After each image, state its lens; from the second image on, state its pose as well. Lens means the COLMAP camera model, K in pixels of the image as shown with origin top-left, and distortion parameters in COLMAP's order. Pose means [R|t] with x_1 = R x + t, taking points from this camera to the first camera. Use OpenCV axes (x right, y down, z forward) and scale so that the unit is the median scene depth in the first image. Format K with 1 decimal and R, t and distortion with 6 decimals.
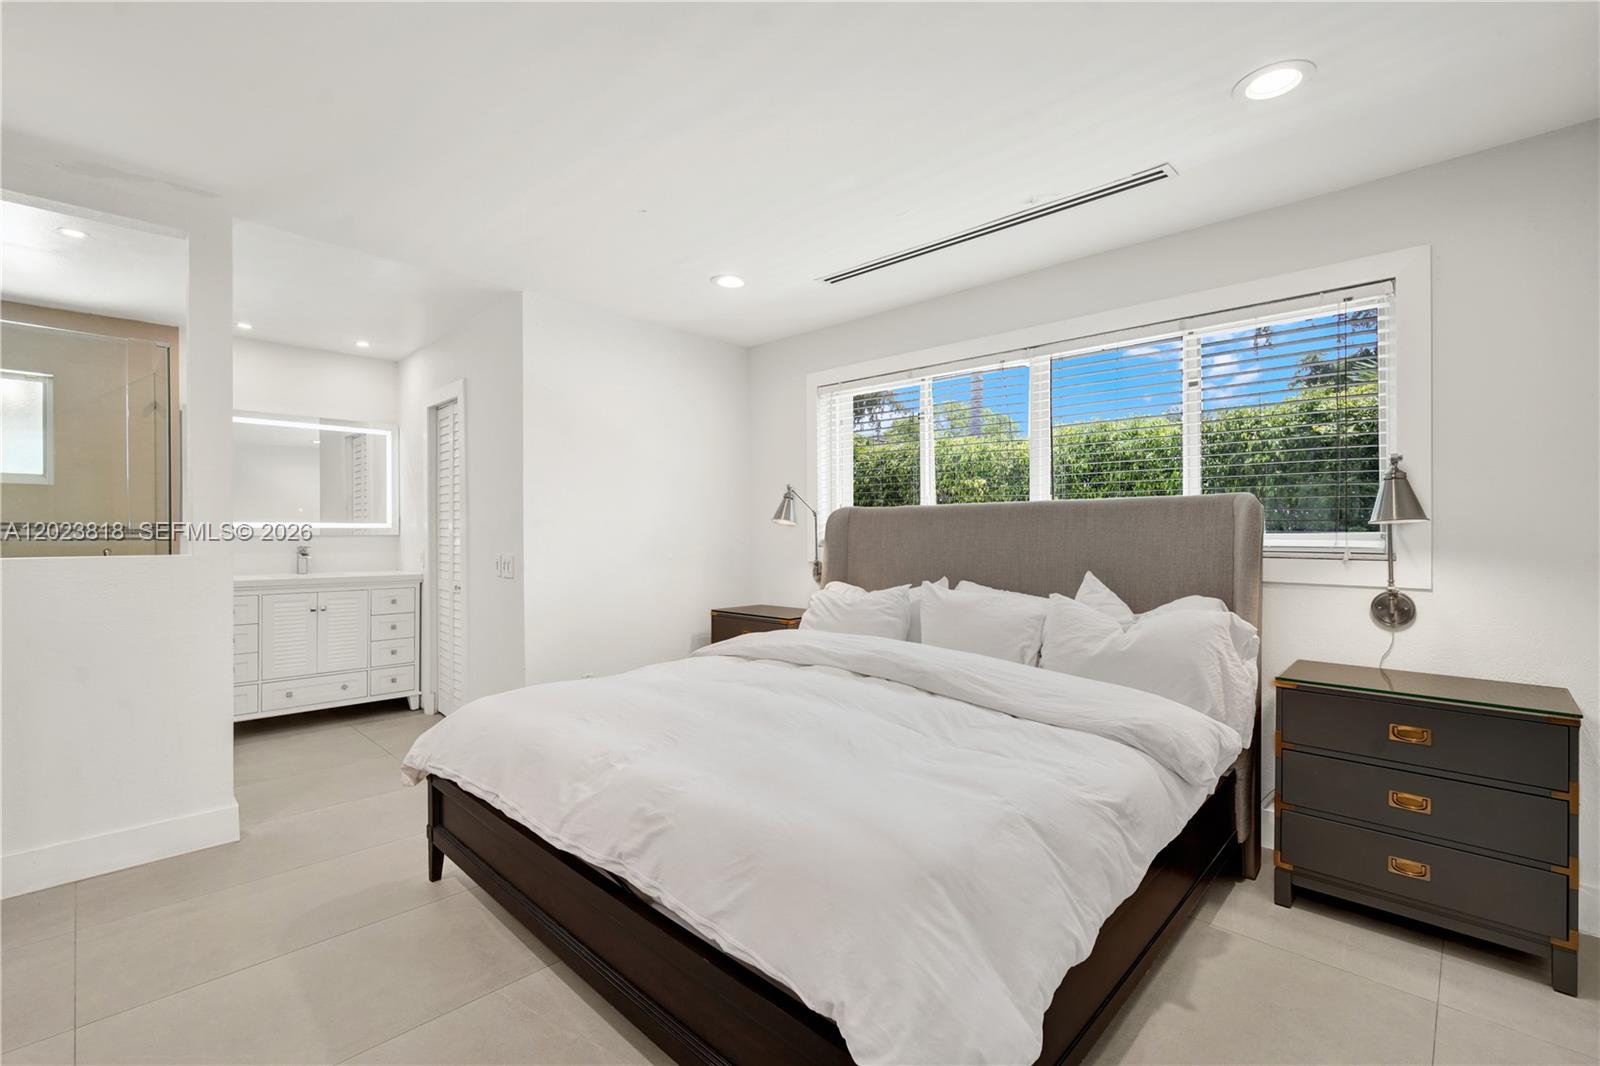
lens RADIAL K [[714.5, 0, 801.1], [0, 714.5, 506.0], [0, 0, 1]] dist [-0.015048, 0.003049]
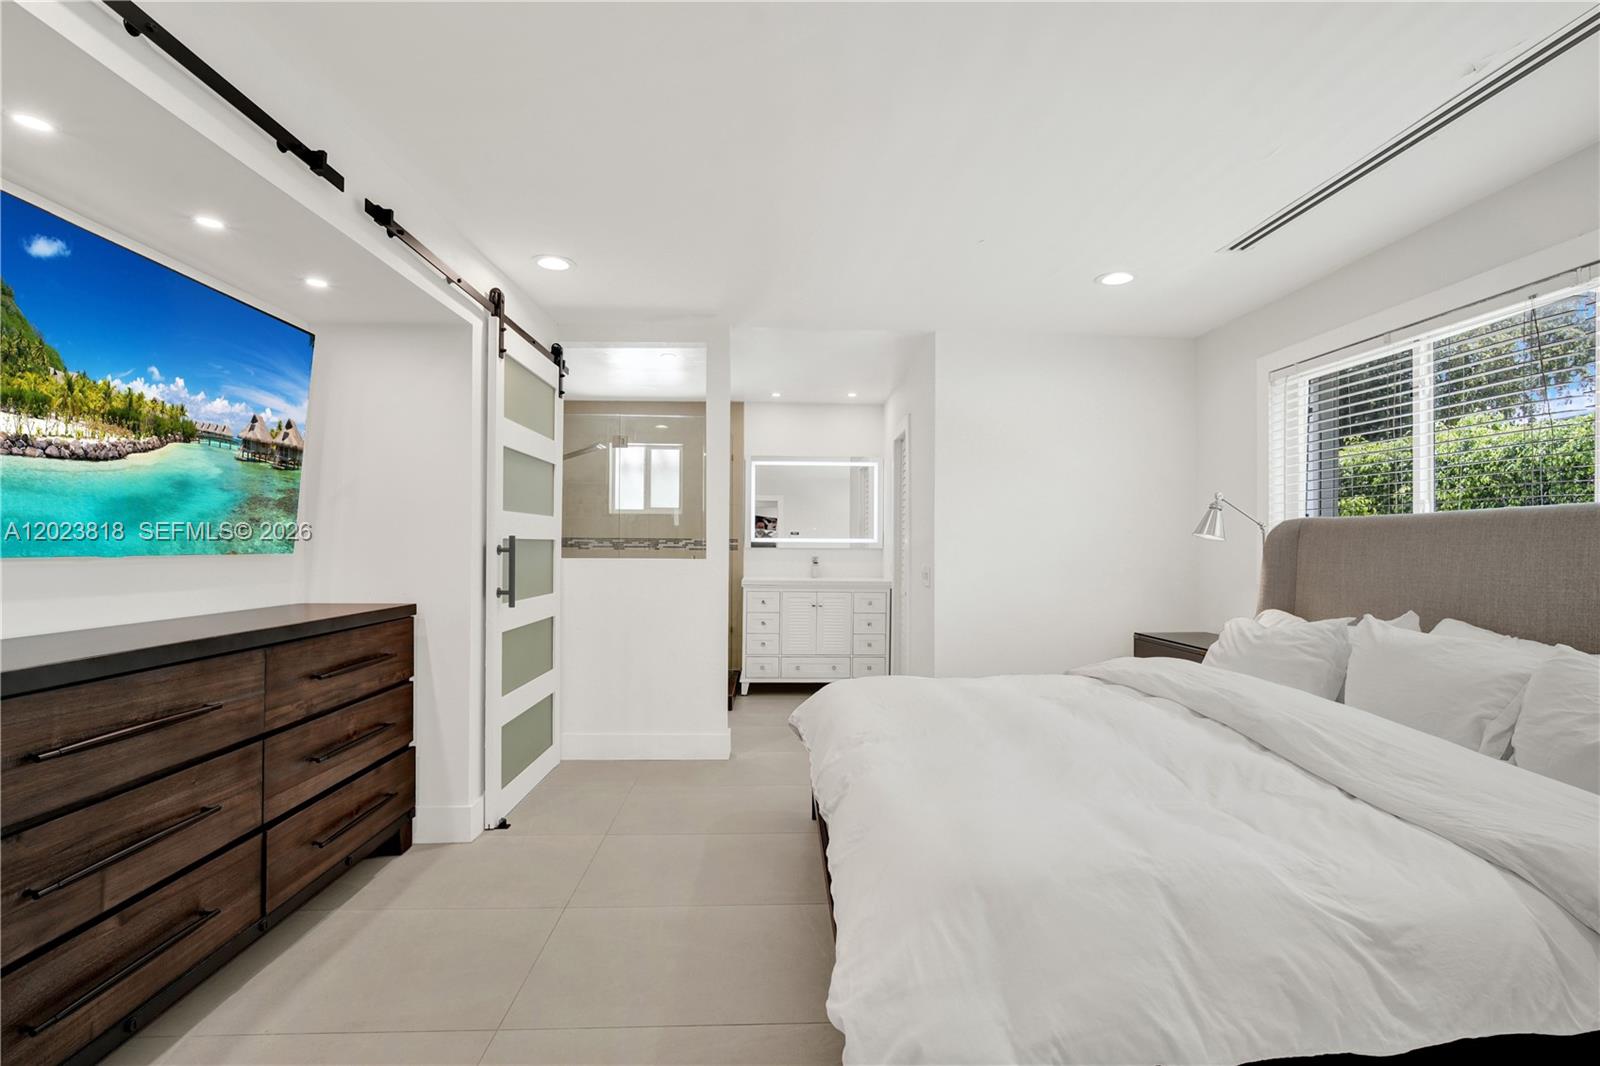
lens RADIAL K [[714.5, 0, 785.9], [0, 714.5, 518.2], [0, 0, 1]] dist [-0.015048, 0.003049]
pose [[0.715711, -0.020294, -0.698102, 0.248946], [0.015431, 0.999793, -0.013244, 0.004177], [0.698226, -0.001294, 0.715876, 0.036380]]
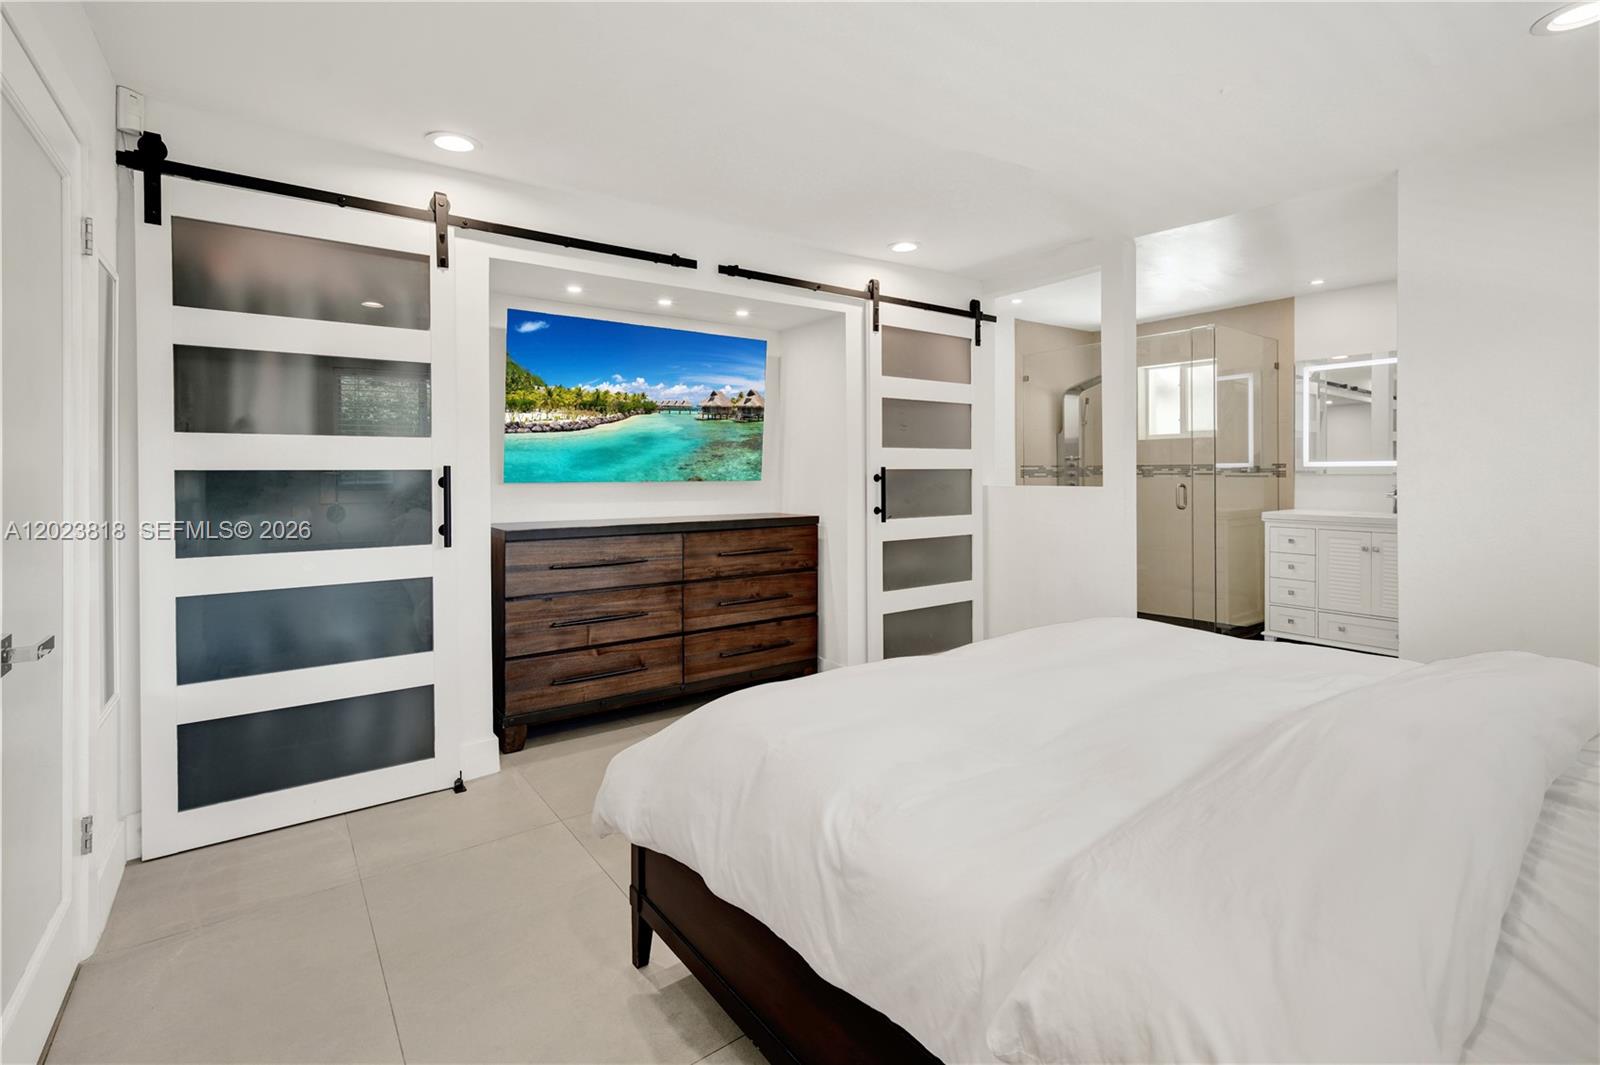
lens RADIAL K [[714.5, 0, 803.7], [0, 714.5, 481.1], [0, 0, 1]] dist [-0.015048, 0.003049]
pose [[-0.134620, 0.012051, -0.990824, 0.504767], [0.030918, 0.999490, 0.007955, 0.024466], [0.990415, -0.029564, -0.134924, 0.468449]]
